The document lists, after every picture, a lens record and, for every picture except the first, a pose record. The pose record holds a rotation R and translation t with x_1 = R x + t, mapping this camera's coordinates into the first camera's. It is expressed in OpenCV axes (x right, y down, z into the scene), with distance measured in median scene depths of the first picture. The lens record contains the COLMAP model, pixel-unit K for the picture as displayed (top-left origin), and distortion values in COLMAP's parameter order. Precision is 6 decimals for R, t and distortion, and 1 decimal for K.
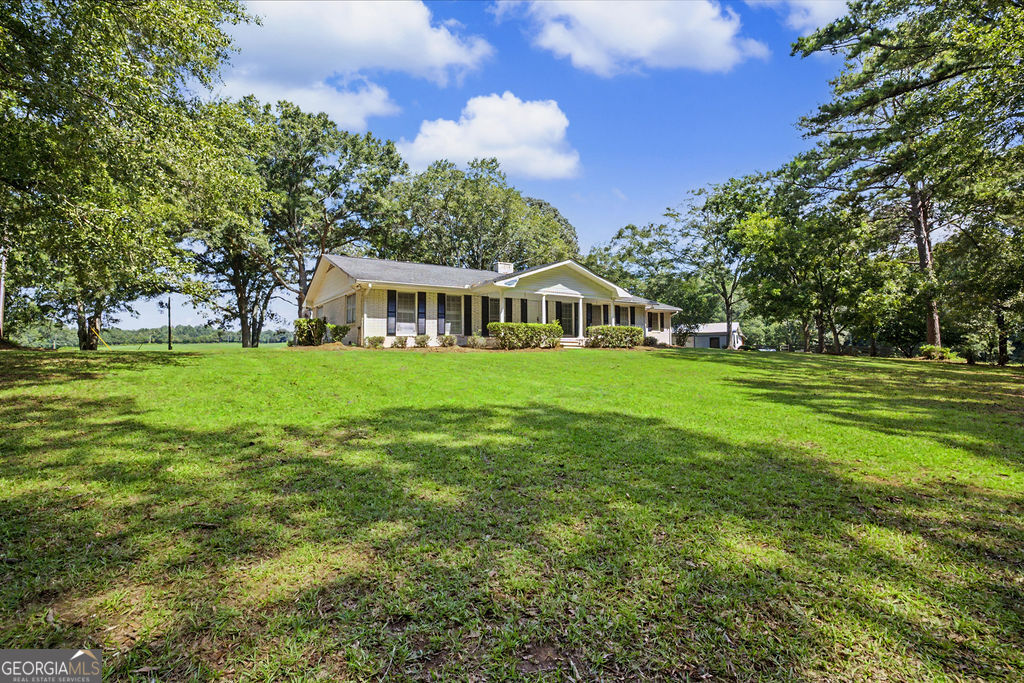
lens RADIAL K [[467.0, 0, 512.1], [0, 467.0, 341.2], [0, 0, 1]] dist [-0.020513, 0.001255]
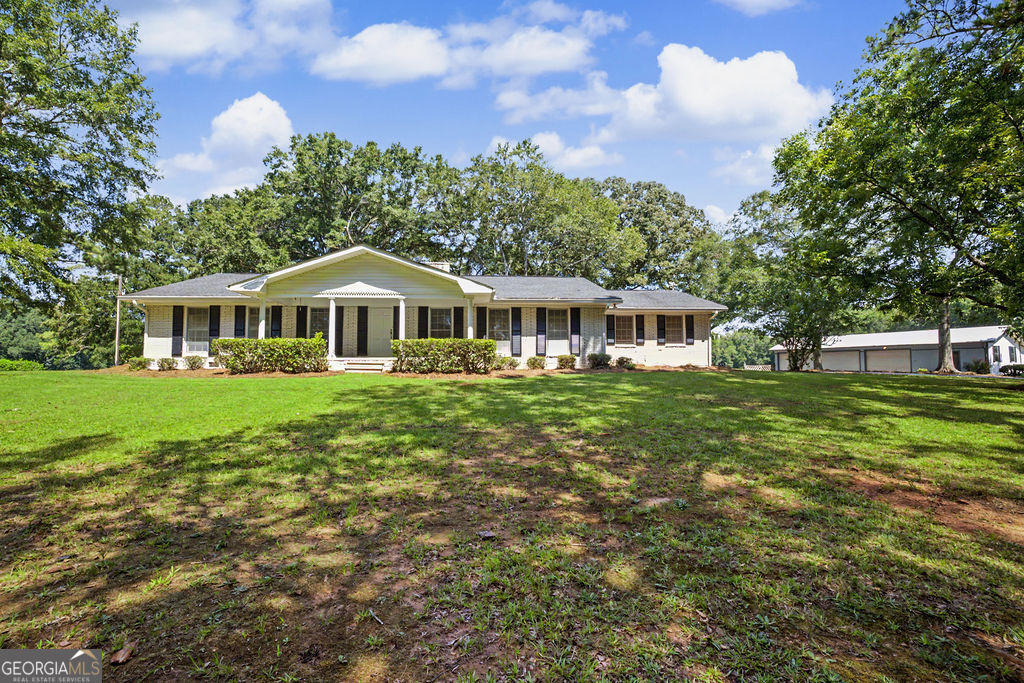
lens RADIAL K [[467.0, 0, 511.6], [0, 467.0, 341.0], [0, 0, 1]] dist [-0.020513, 0.001255]
pose [[0.851838, -0.024314, -0.523240, 0.644436], [0.003379, 0.999156, -0.040928, -0.003141], [0.523794, 0.033096, 0.851202, 0.507439]]
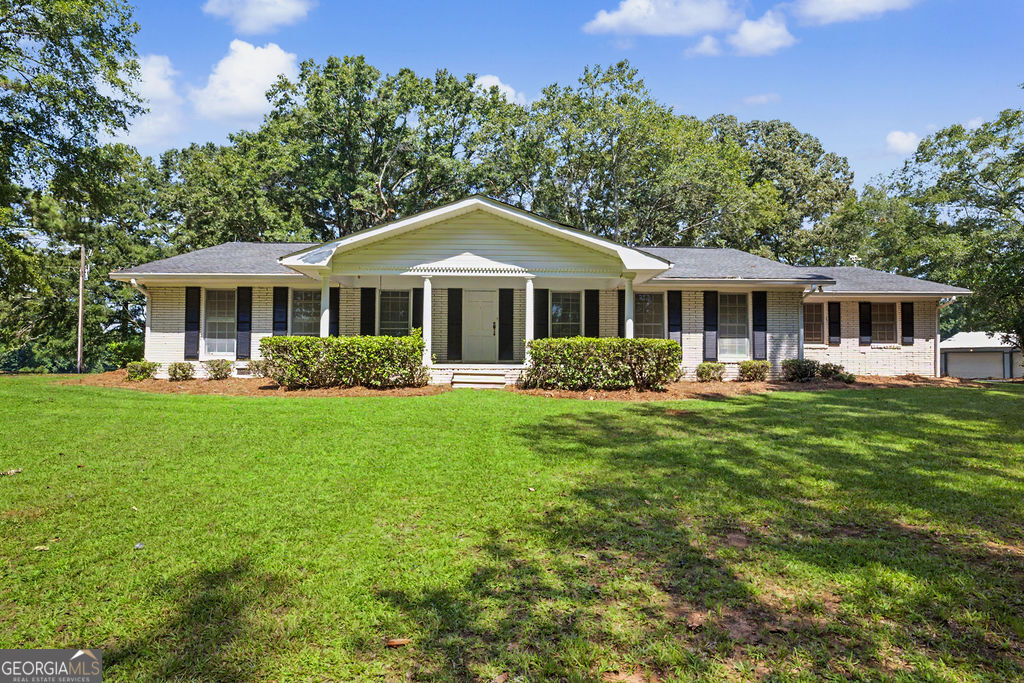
lens RADIAL K [[576.7, 0, 512.8], [0, 576.7, 343.7], [0, 0, 1]] dist [-0.000372, 0.000454]
pose [[0.829444, -0.008090, -0.558532, 0.453892], [-0.003418, 0.999803, -0.019557, -0.017482], [0.558580, 0.018131, 0.829253, 0.522792]]
